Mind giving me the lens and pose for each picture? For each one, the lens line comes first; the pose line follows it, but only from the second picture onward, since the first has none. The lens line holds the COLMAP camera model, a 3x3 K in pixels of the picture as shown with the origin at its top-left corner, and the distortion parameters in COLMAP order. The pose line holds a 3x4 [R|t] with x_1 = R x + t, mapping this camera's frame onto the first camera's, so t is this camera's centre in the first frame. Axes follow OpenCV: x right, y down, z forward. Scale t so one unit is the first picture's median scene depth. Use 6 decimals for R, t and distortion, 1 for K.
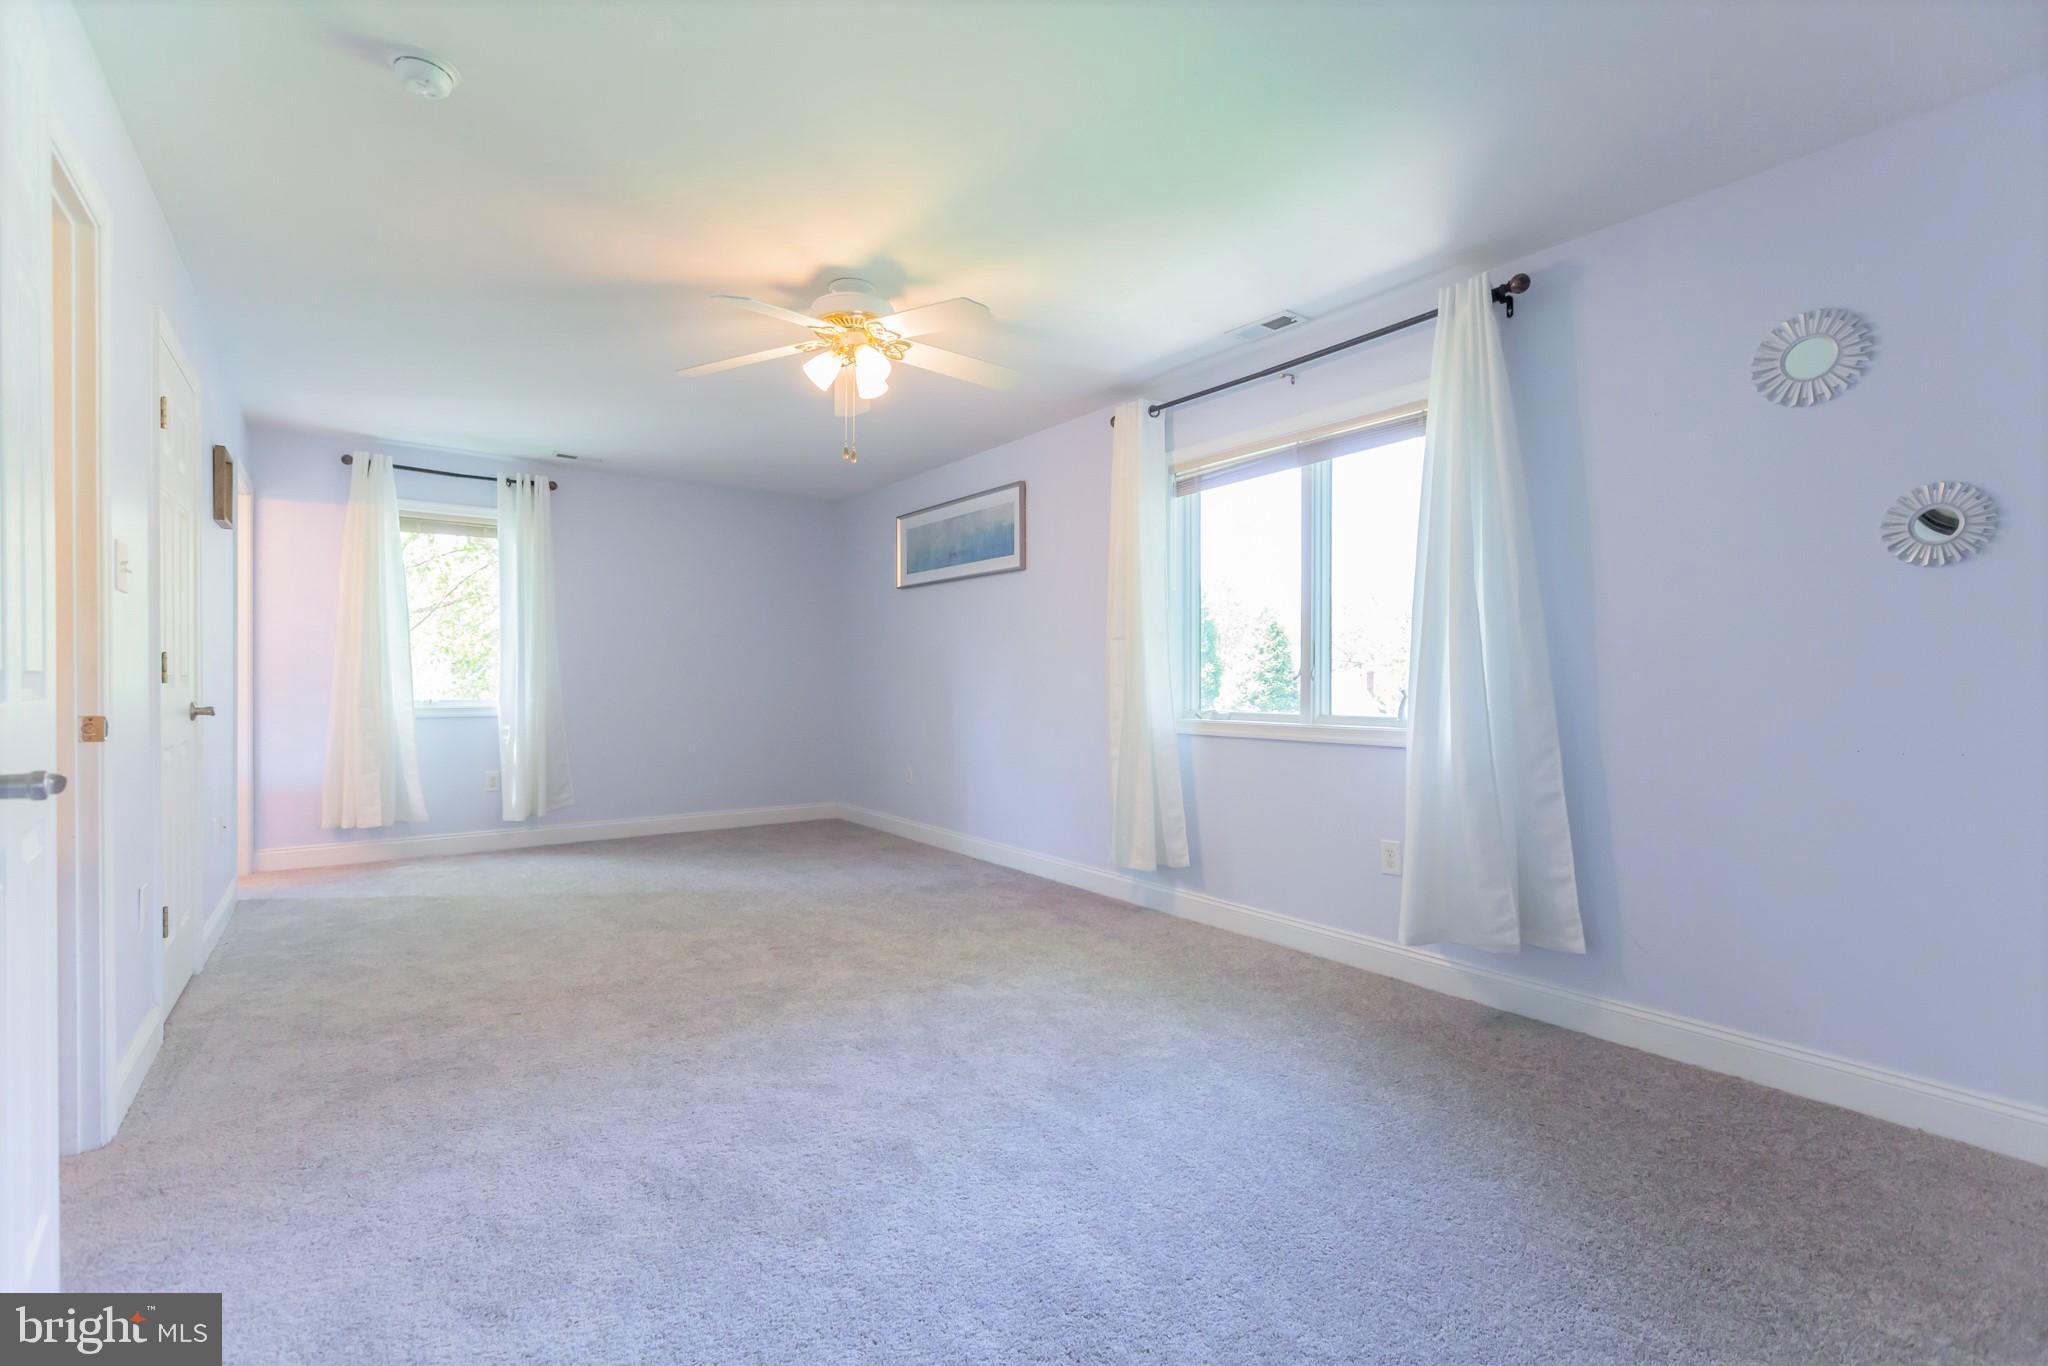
lens RADIAL K [[904.5, 0, 1006.3], [0, 904.5, 689.9], [0, 0, 1]] dist [0.000308, 0.000116]
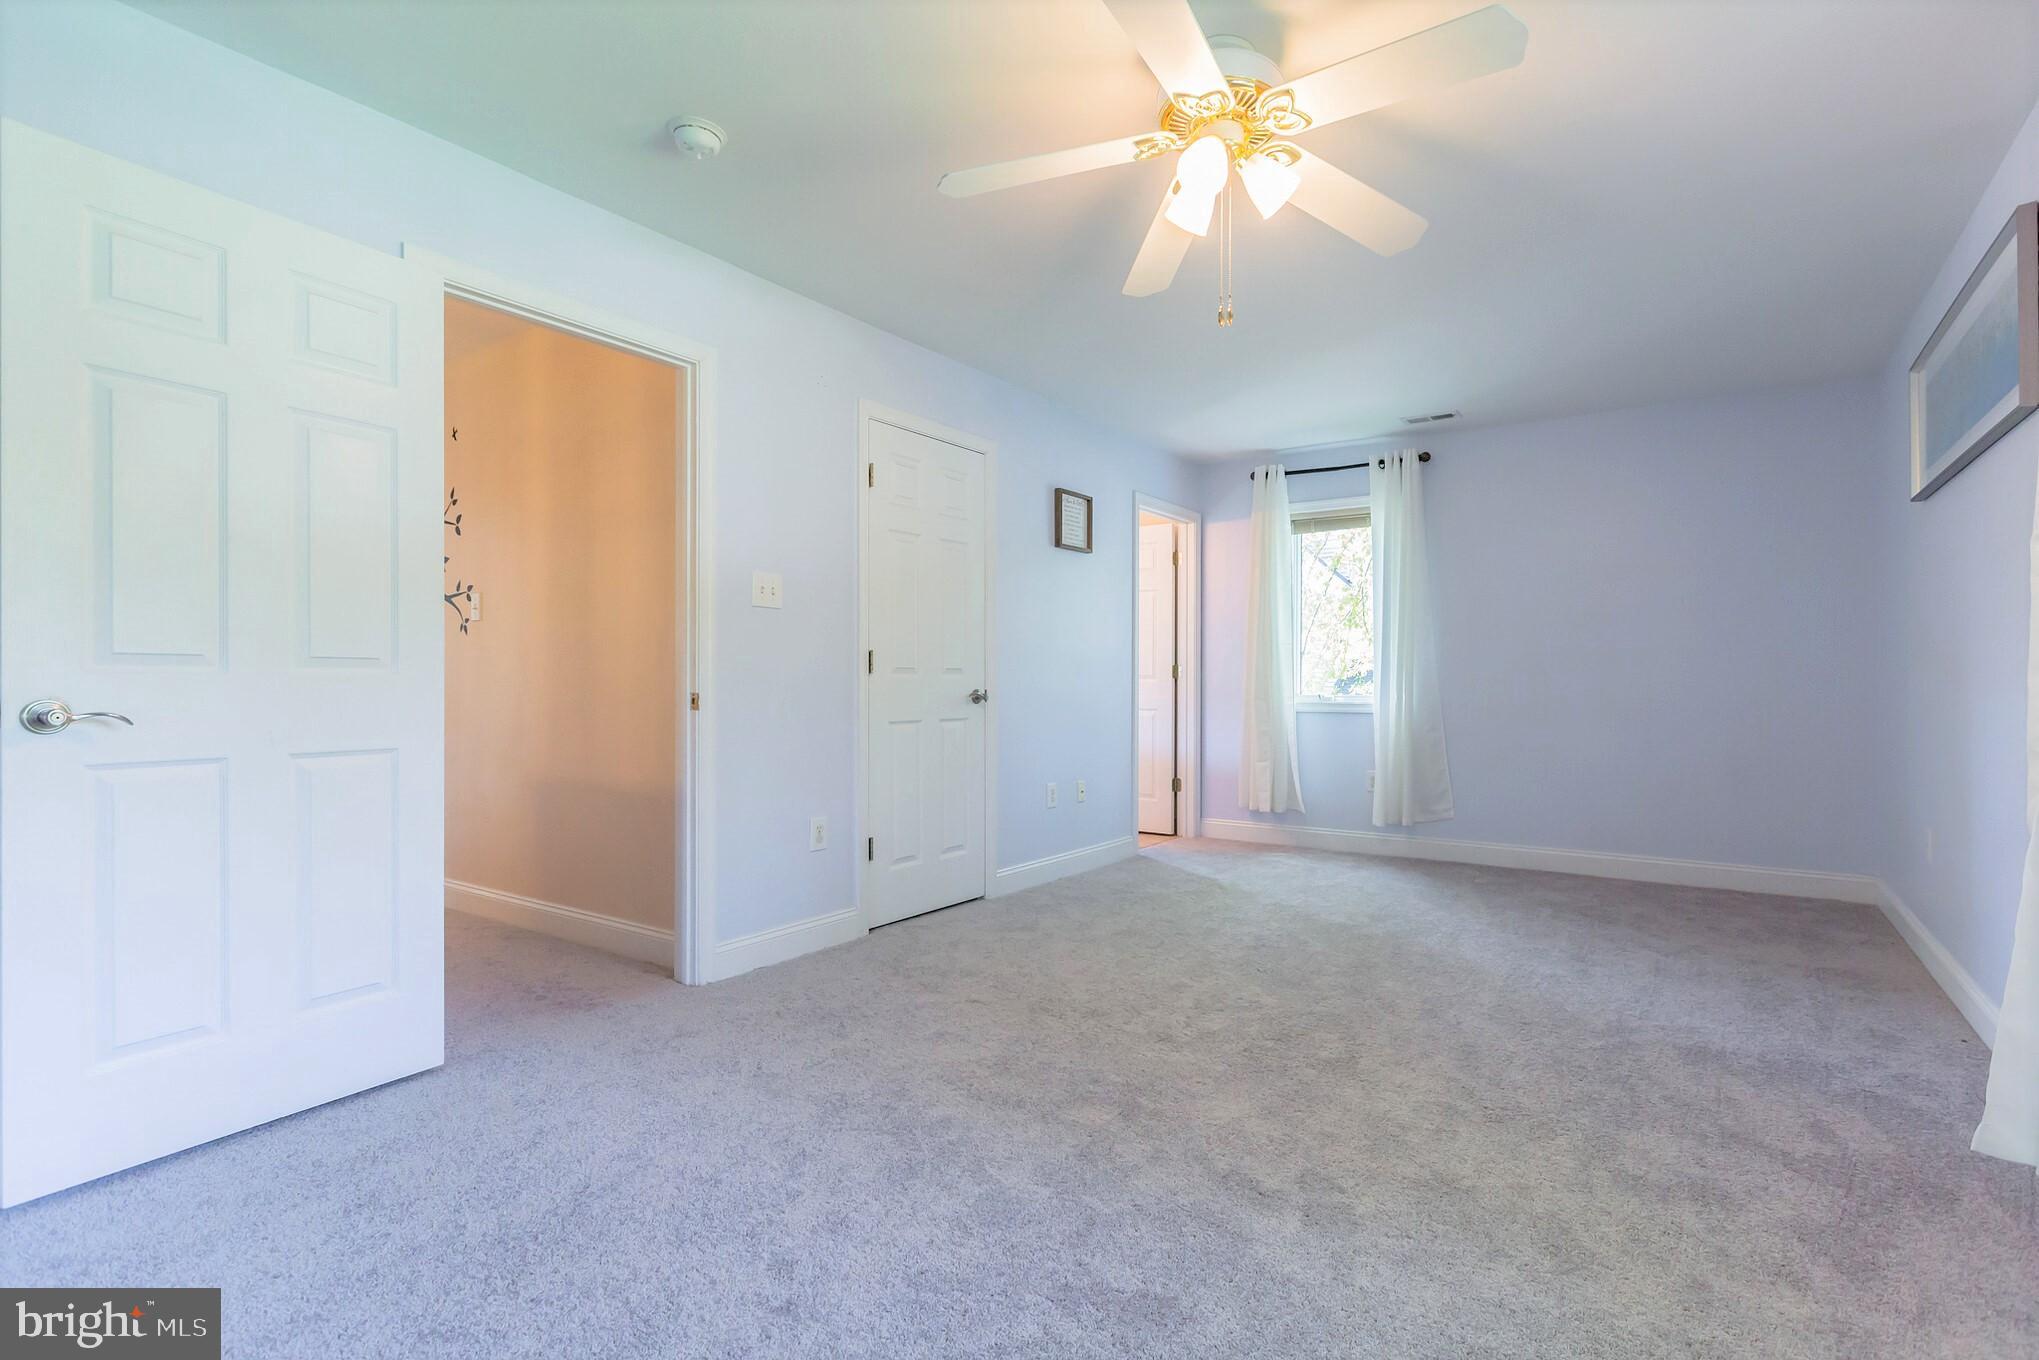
lens RADIAL K [[912.0, 0, 1016.1], [0, 912.0, 683.5], [0, 0, 1]] dist [0.000201, 0.000330]
pose [[0.378267, 0.000930, -0.925696, 0.202314], [-0.008698, 0.999959, -0.002549, 0.004281], [0.925656, 0.009016, 0.378260, 0.324231]]
